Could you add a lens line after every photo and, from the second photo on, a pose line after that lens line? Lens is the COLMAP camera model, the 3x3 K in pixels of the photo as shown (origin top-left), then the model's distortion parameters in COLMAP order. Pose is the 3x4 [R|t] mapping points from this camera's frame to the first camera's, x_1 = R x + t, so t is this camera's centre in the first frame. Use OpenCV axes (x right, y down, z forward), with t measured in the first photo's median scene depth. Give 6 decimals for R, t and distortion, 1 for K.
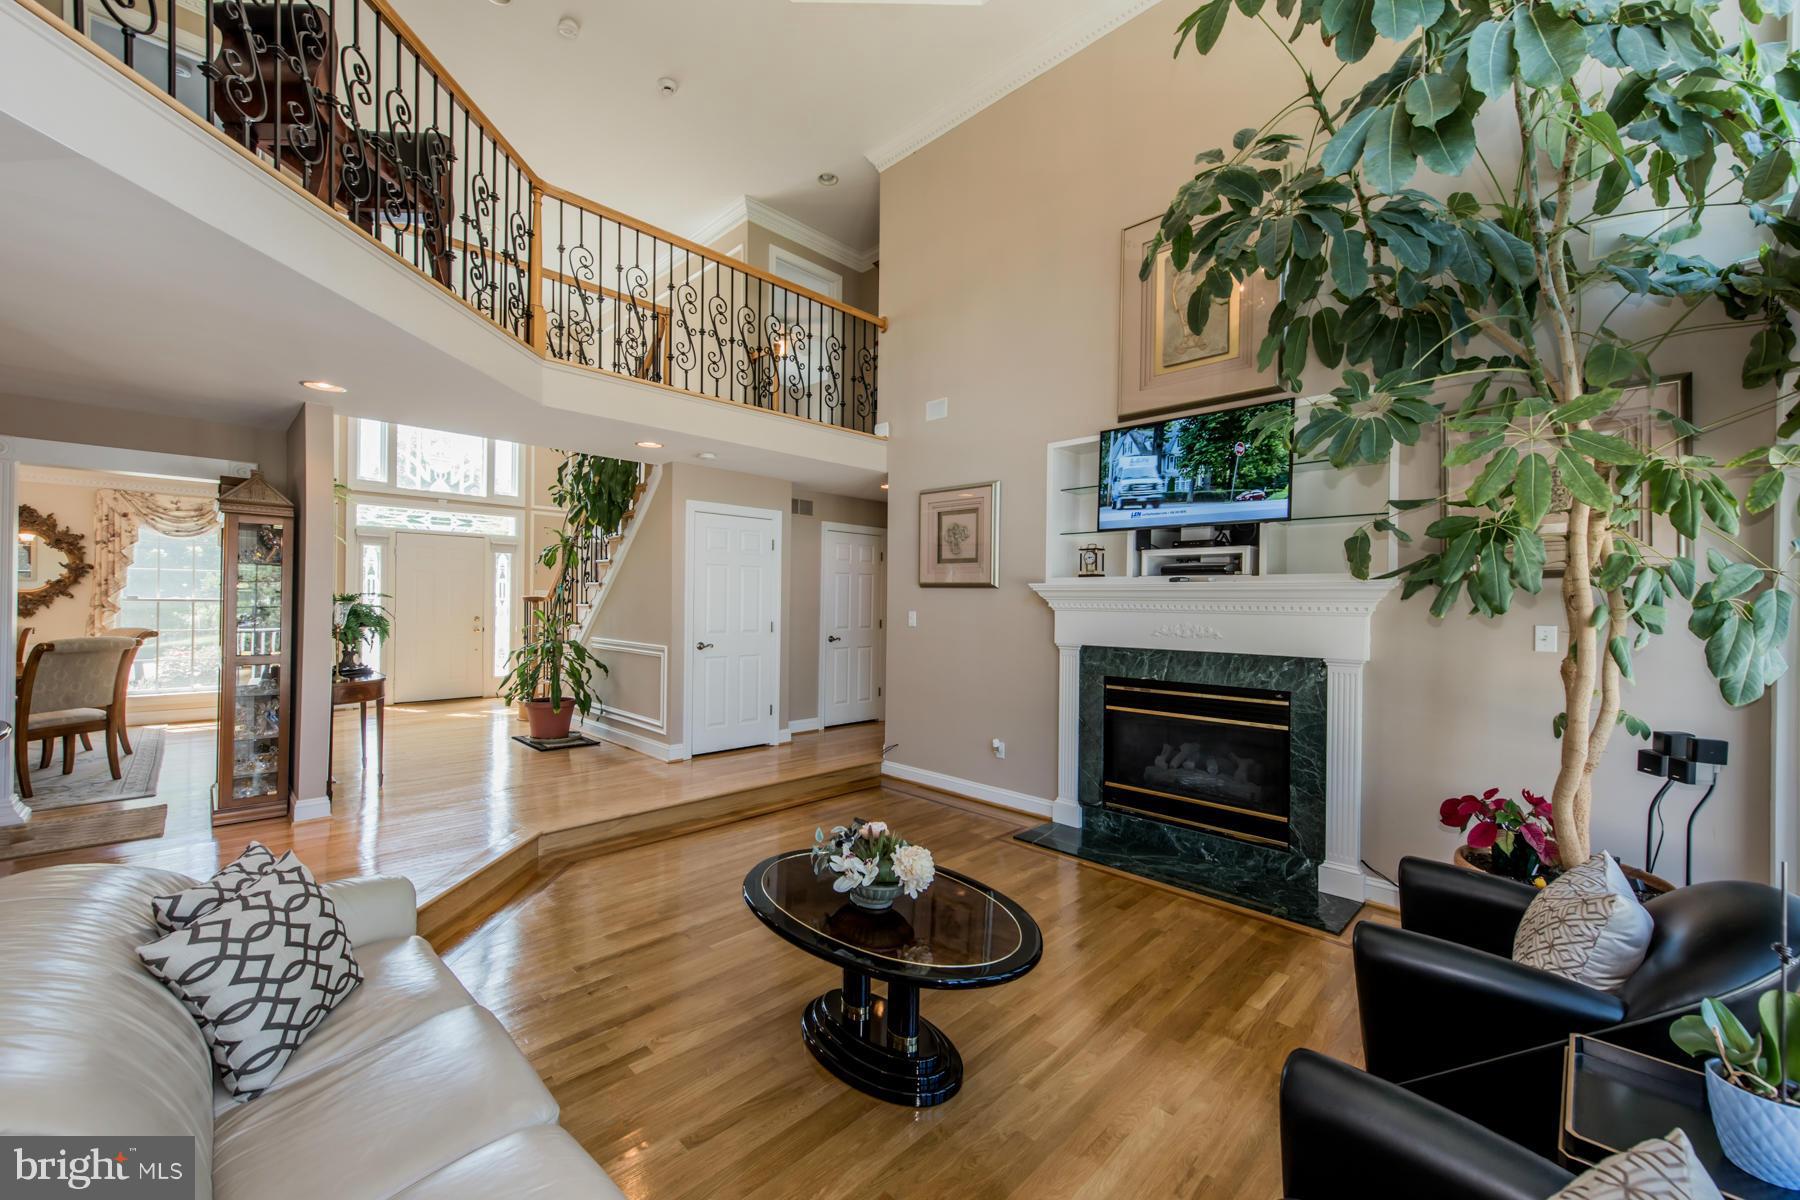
lens RADIAL K [[708.7, 0, 901.9], [0, 708.7, 601.8], [0, 0, 1]] dist [0.003280, -0.000045]
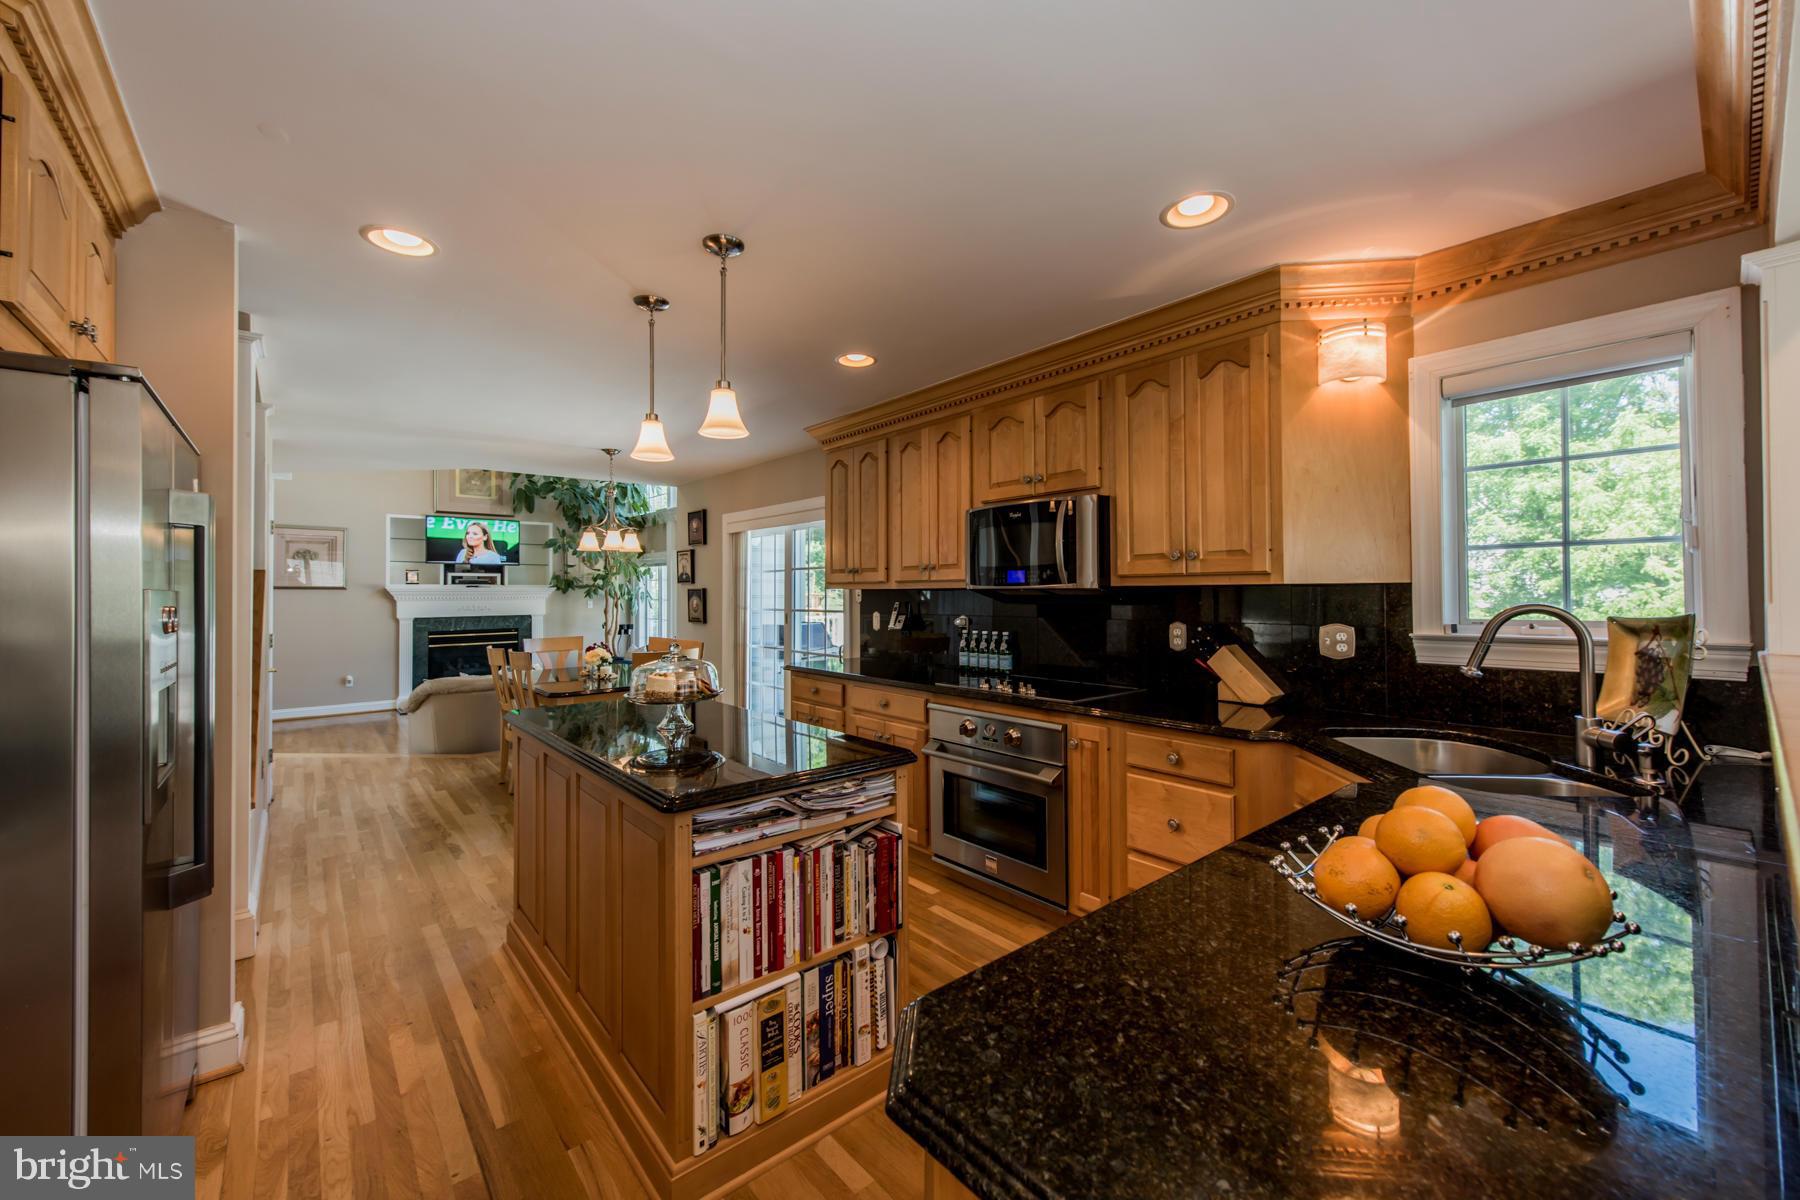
lens RADIAL K [[715.5, 0, 901.6], [0, 715.5, 581.5], [0, 0, 1]] dist [0.010611, -0.000040]
pose [[0.090540, 0.002461, 0.995890, -1.818431], [0.008166, 0.999961, -0.003214, -0.027710], [-0.995859, 0.008423, 0.090516, -0.639590]]
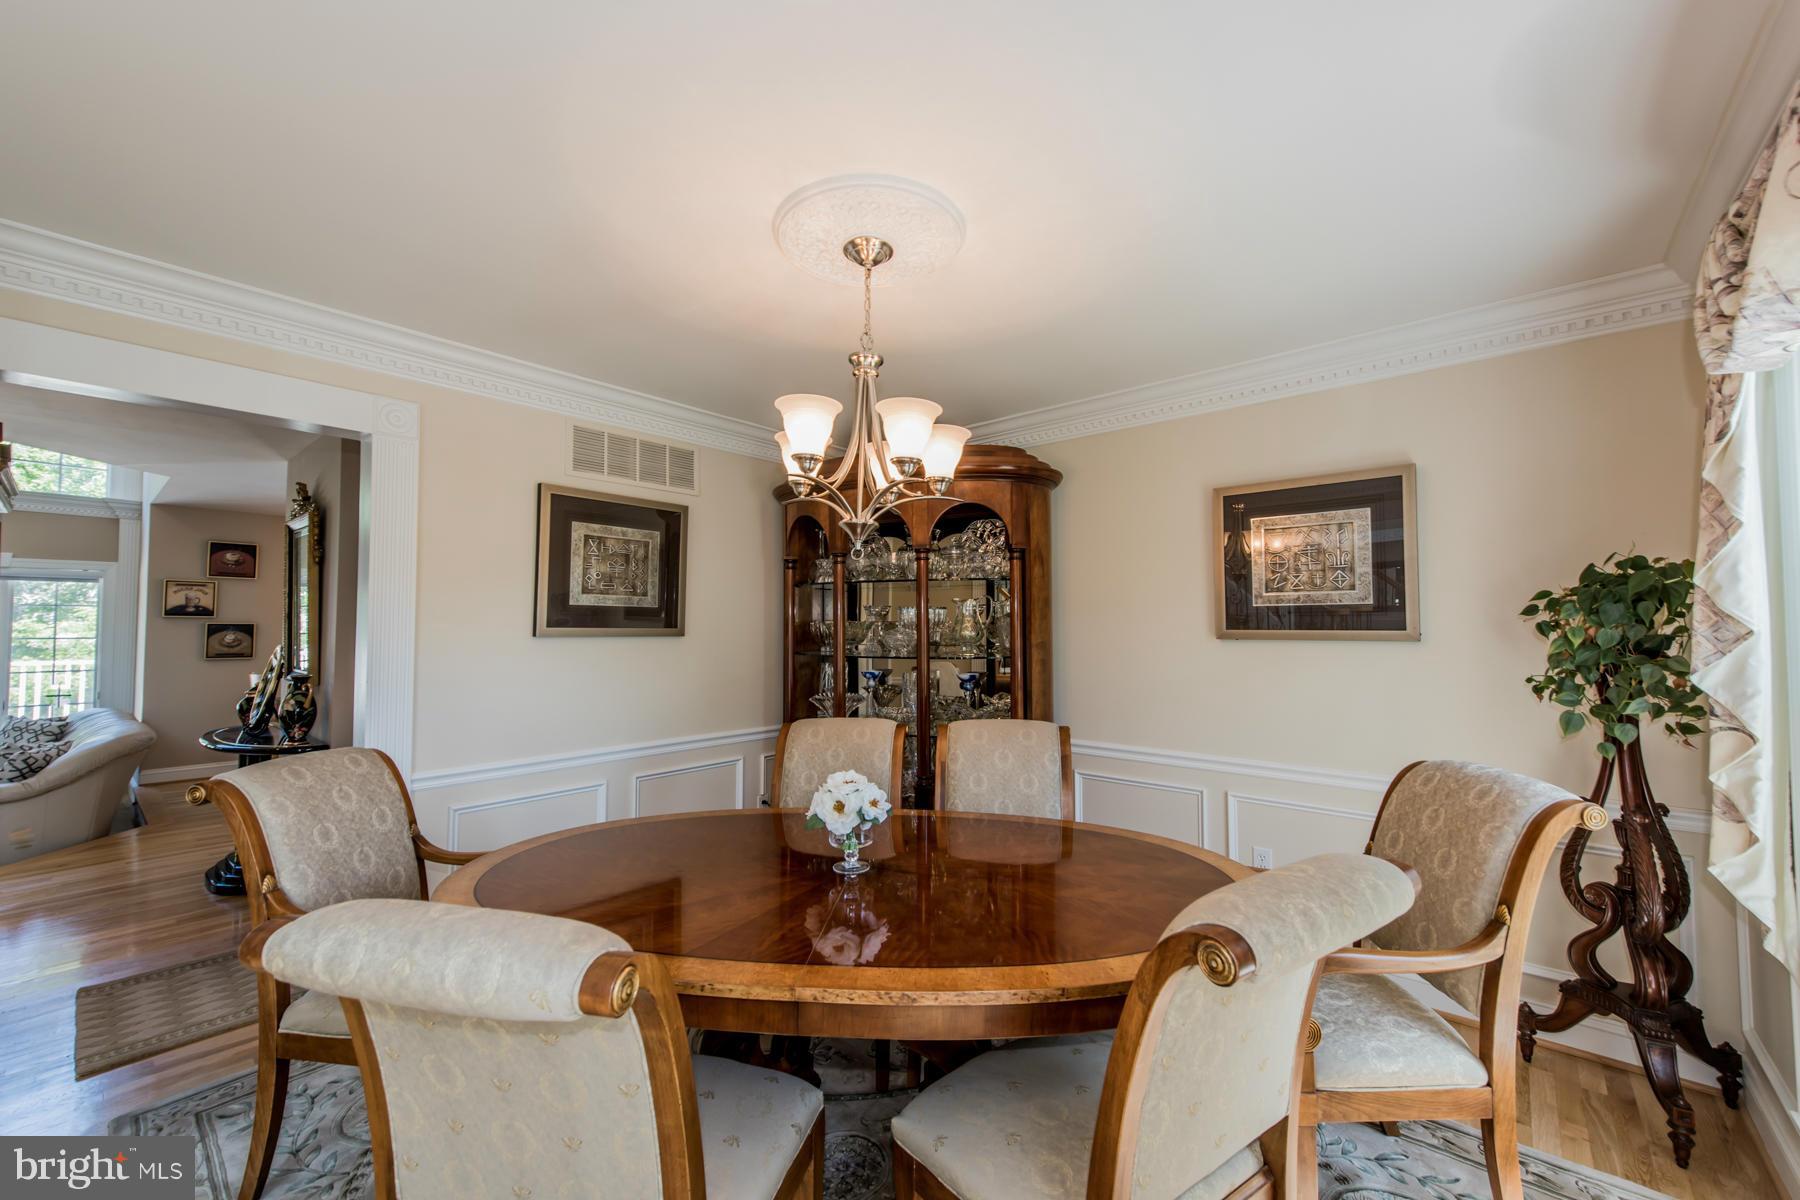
lens RADIAL K [[708.7, 0, 901.9], [0, 708.7, 601.8], [0, 0, 1]] dist [0.003280, -0.000045]
pose [[-0.996802, -0.018855, -0.077649, -1.598727], [-0.015906, 0.999135, -0.038428, -0.030831], [0.078306, -0.037070, -0.996240, 1.591803]]
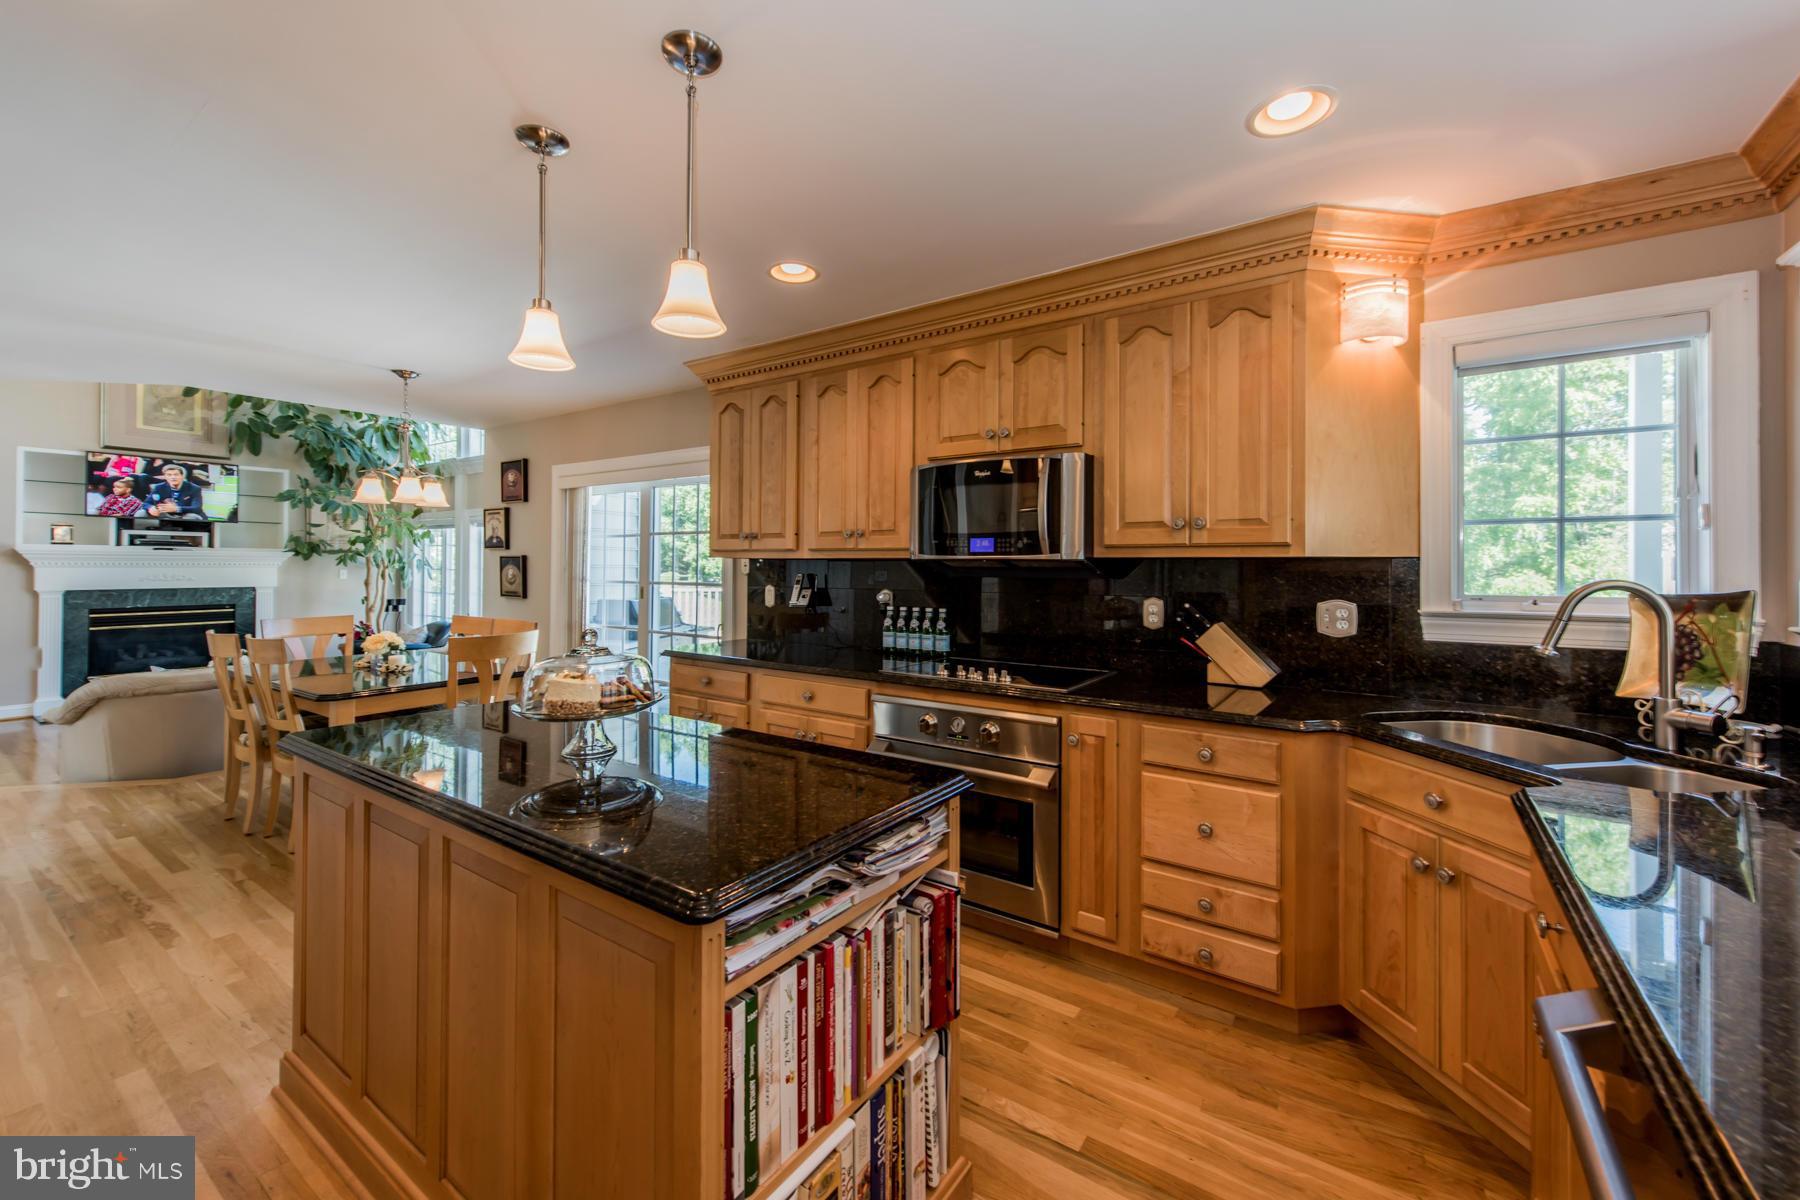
lens RADIAL K [[721.3, 0, 904.3], [0, 721.3, 560.7], [0, 0, 1]] dist [0.012881, -0.003028]
pose [[-0.175359, -0.006972, 0.984480, -1.692796], [-0.006029, 0.999964, 0.006008, -0.023671], [-0.984486, -0.004882, -0.175394, -0.511224]]
